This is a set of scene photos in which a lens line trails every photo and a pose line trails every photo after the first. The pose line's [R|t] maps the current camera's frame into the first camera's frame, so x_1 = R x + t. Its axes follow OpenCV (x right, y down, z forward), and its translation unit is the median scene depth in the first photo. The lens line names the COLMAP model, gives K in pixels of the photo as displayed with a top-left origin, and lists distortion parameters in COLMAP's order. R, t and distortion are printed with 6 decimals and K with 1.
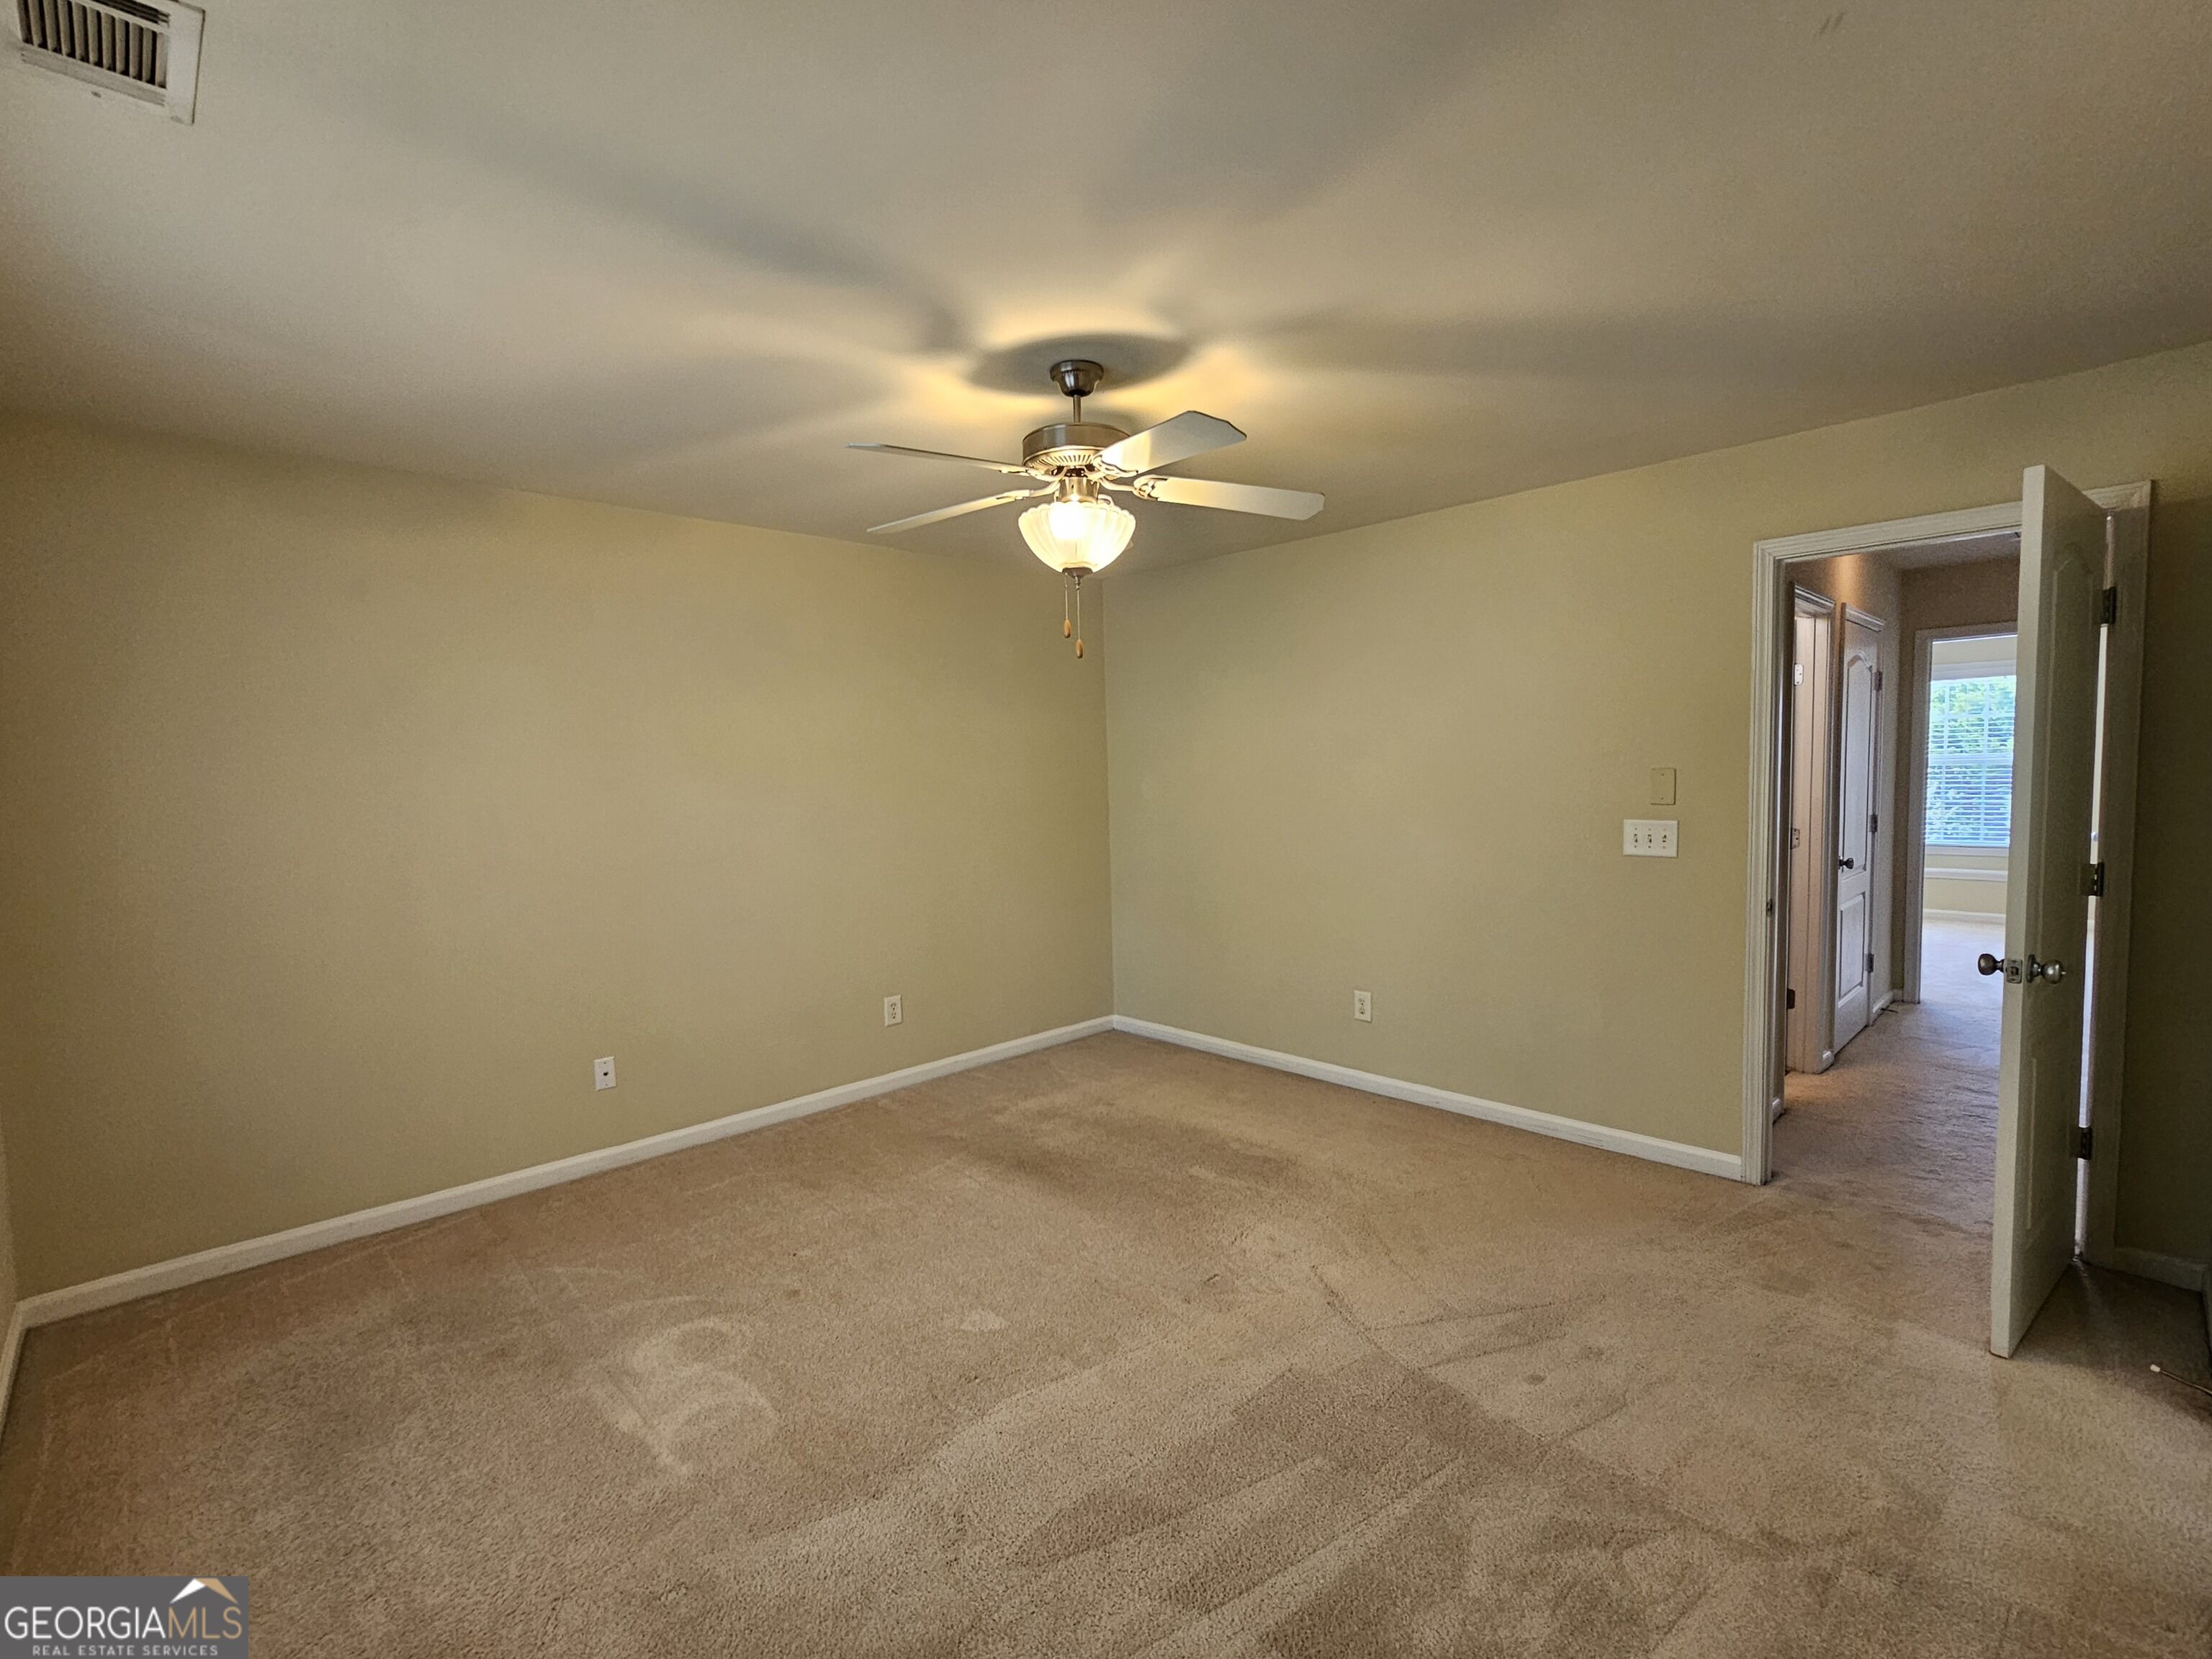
lens RADIAL K [[914.7, 0, 1110.1], [0, 914.7, 835.2], [0, 0, 1]] dist [-0.000712, -0.000011]
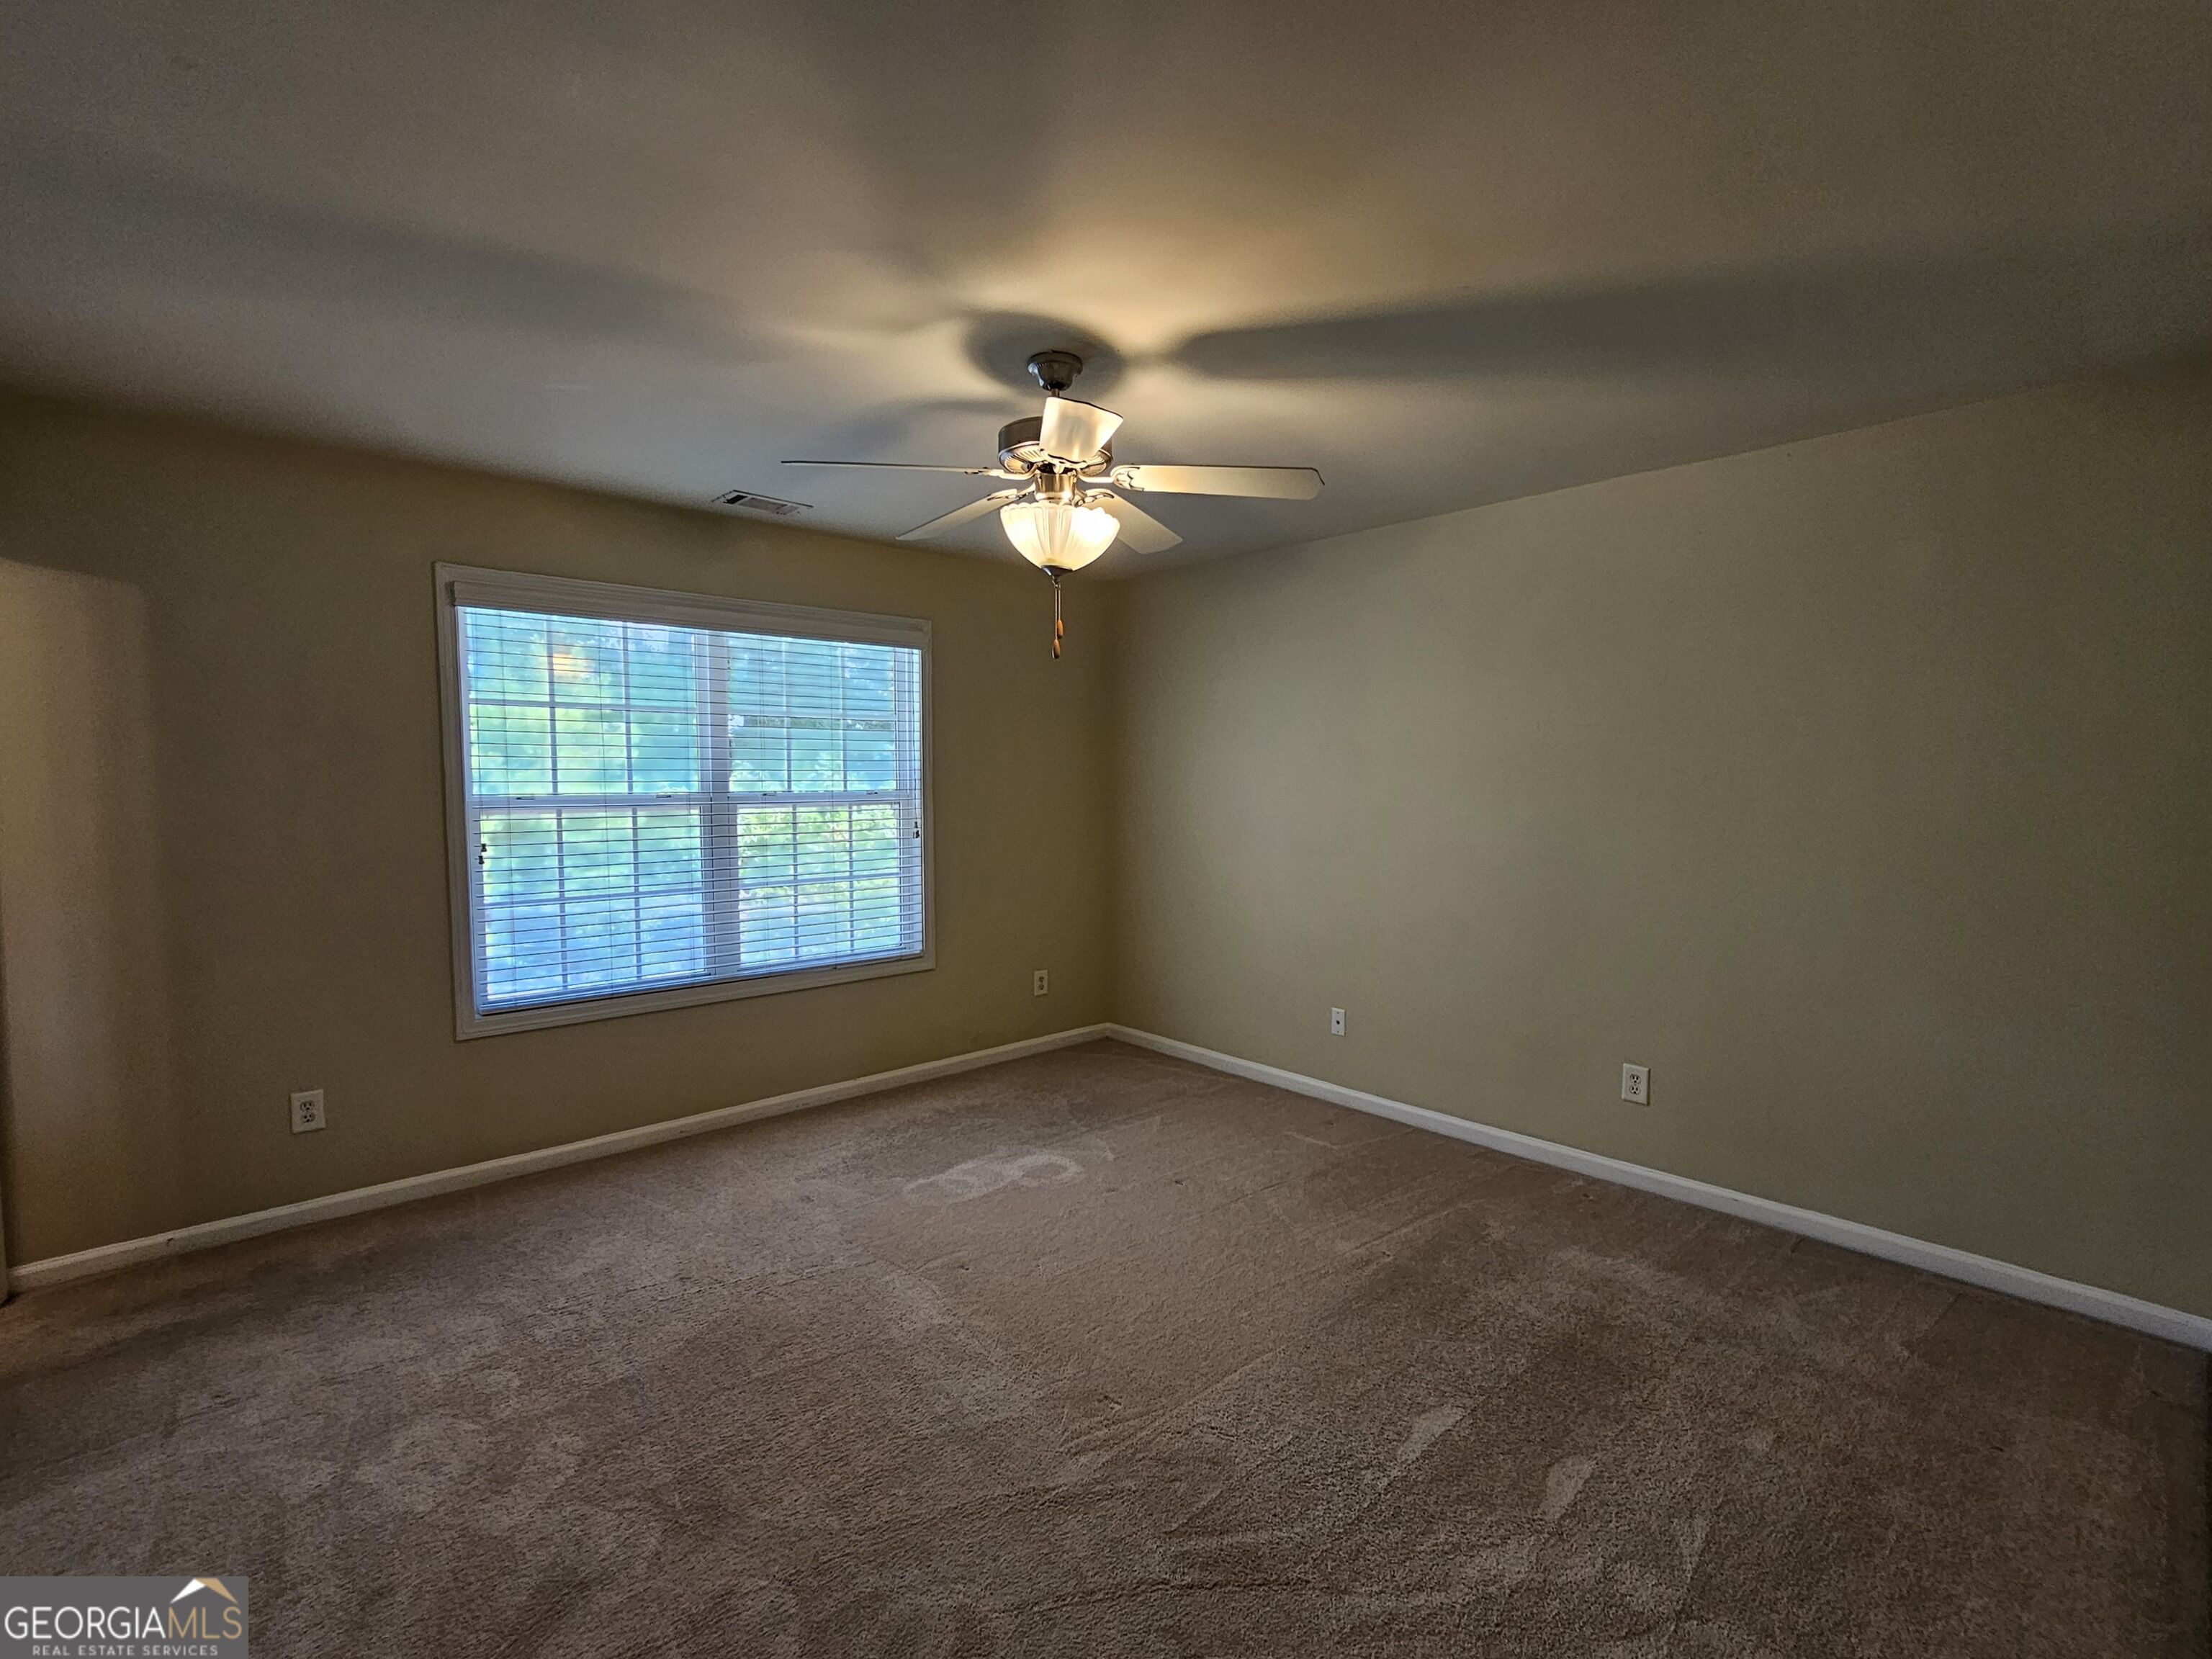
lens RADIAL K [[902.8, 0, 1112.9], [0, 902.8, 837.9], [0, 0, 1]] dist [-0.007794, 0.000092]
pose [[0.053216, 0.086439, -0.994835, 0.913336], [-0.069655, 0.994141, 0.082652, -0.085846], [0.996151, 0.064897, 0.058925, 0.981423]]
